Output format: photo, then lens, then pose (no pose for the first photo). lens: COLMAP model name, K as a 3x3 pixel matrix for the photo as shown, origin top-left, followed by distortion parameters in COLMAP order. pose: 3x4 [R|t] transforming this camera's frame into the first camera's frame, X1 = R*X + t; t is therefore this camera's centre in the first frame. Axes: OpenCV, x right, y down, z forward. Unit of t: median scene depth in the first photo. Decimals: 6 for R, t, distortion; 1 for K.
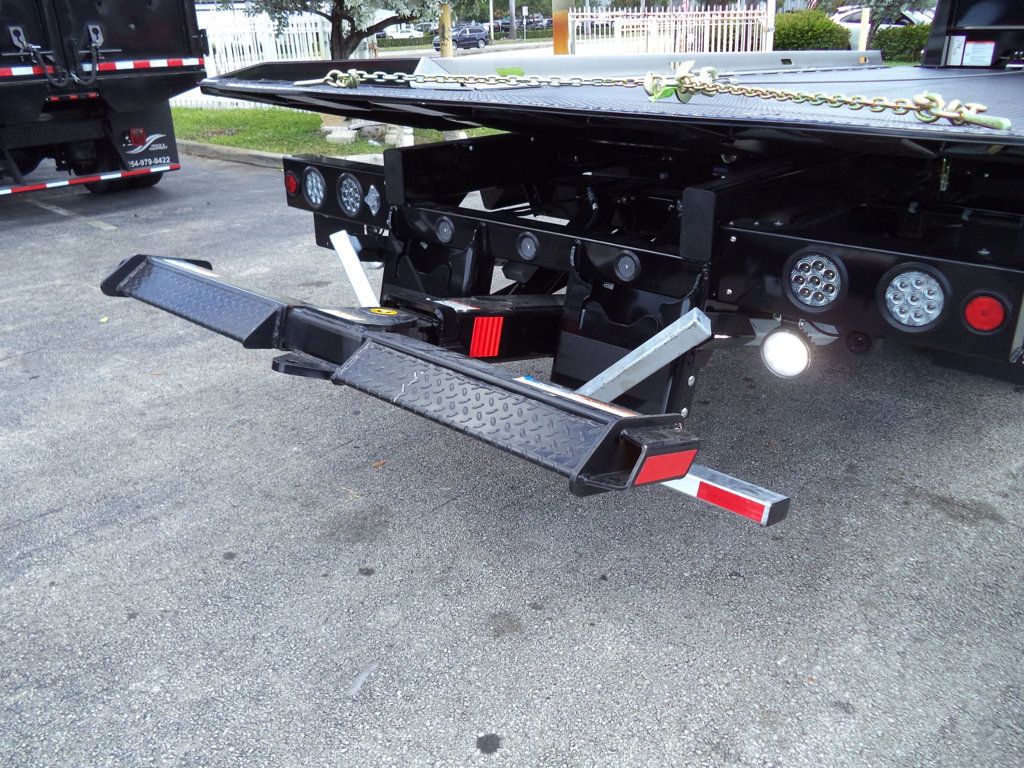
lens RADIAL K [[818.0, 0, 517.0], [0, 818.0, 411.6], [0, 0, 1]] dist [-0.008200, -0.025641]
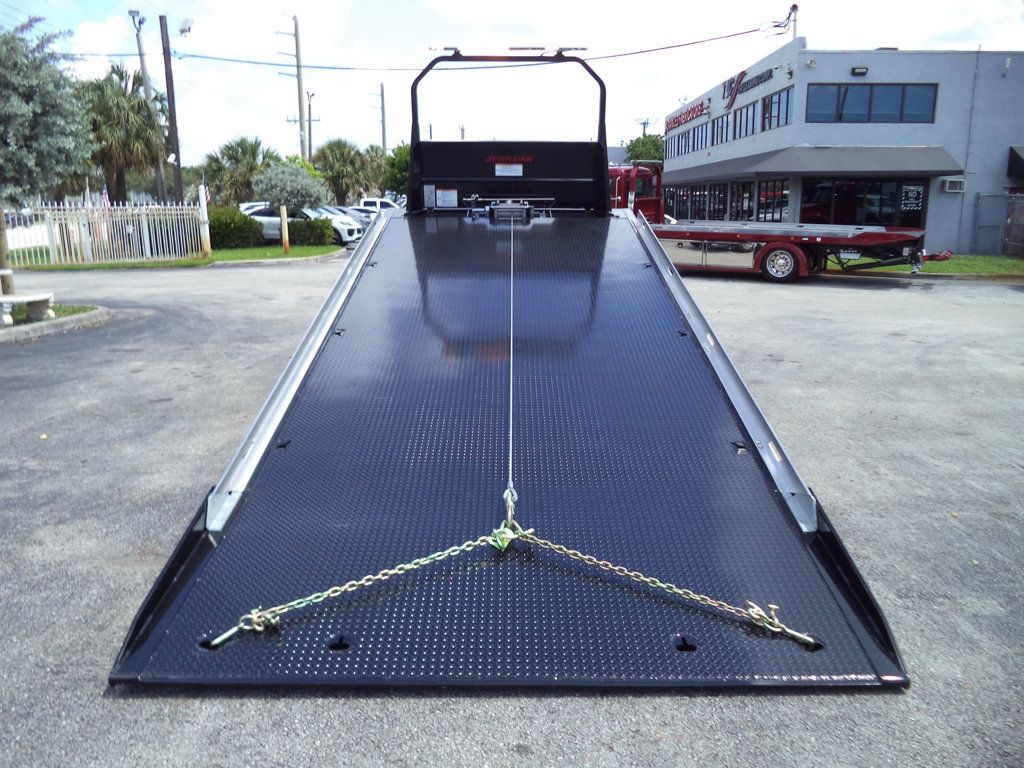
lens RADIAL K [[826.0, 0, 518.2], [0, 826.0, 382.7], [0, 0, 1]] dist [-0.024234, -0.003574]
pose [[0.741939, -0.117047, 0.660171, -1.081694], [0.273443, 0.951858, -0.138549, 0.251947], [-0.612172, 0.283314, 0.738226, -0.559230]]
